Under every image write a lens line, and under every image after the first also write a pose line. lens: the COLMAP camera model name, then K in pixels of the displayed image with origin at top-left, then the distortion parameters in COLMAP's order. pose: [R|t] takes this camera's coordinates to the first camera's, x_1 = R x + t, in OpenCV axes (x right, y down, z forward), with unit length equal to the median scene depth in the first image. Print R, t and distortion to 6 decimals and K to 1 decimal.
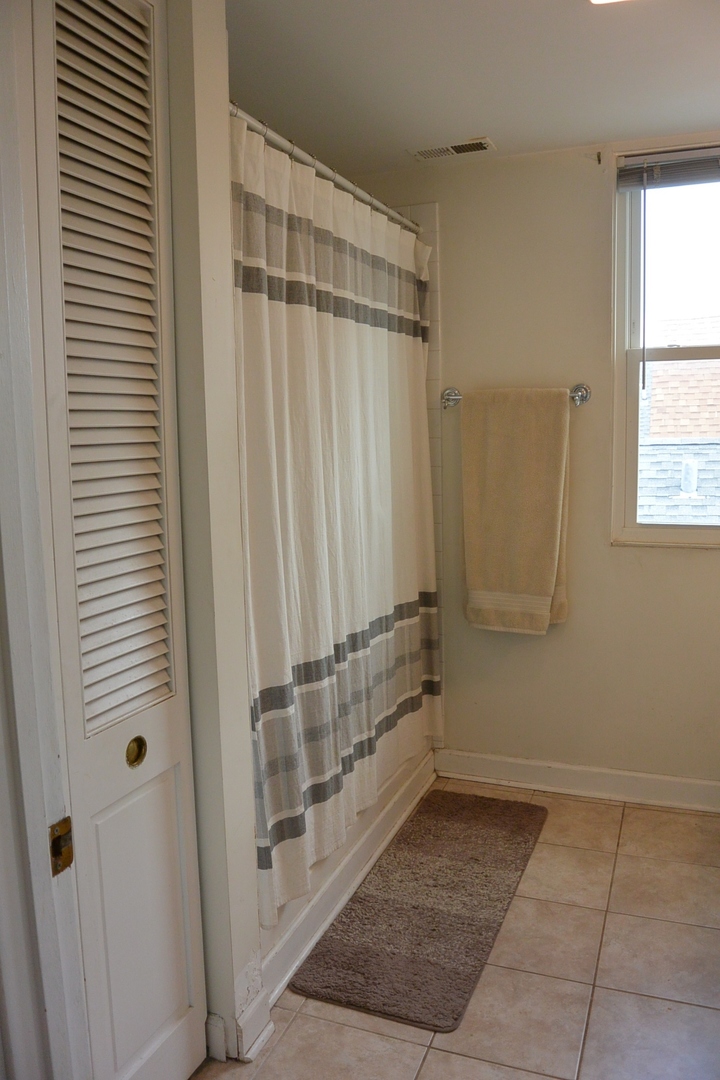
lens RADIAL K [[846.0, 0, 360.0], [0, 846.0, 540.0], [0, 0, 1]] dist [-0.072824, 0.005950]
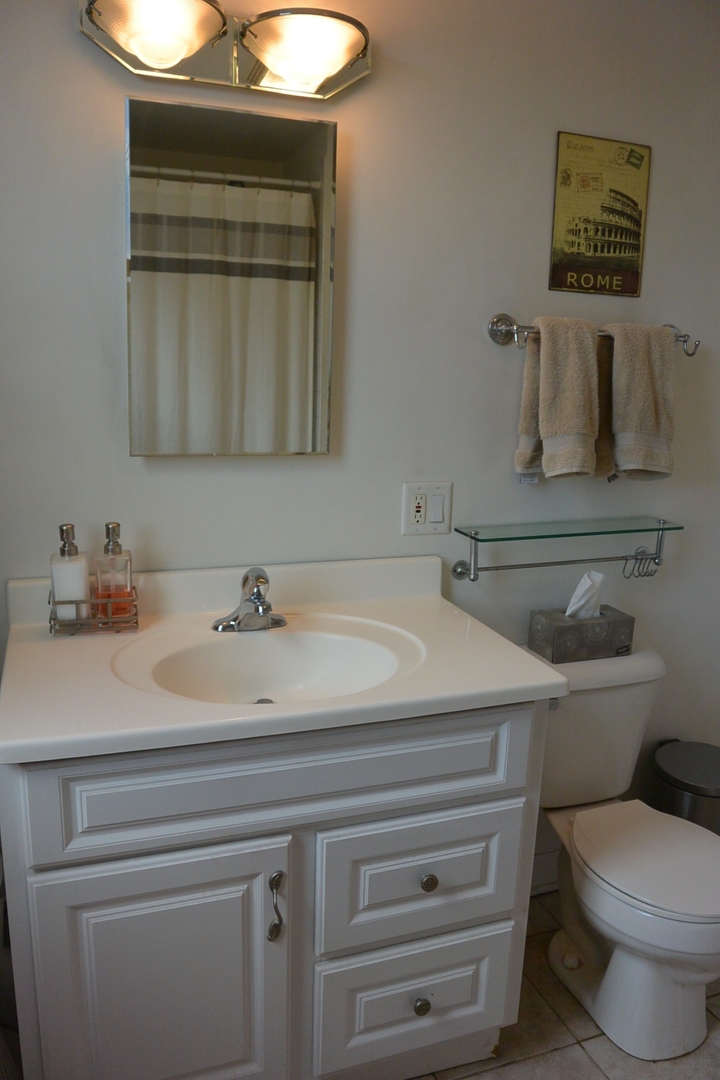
lens RADIAL K [[846.0, 0, 360.0], [0, 846.0, 540.0], [0, 0, 1]] dist [-0.072824, 0.005950]
pose [[0.679491, -0.032332, -0.732971, 1.081702], [-0.052723, 0.994294, -0.092735, 0.272001], [0.731787, 0.101657, 0.673909, 0.264929]]
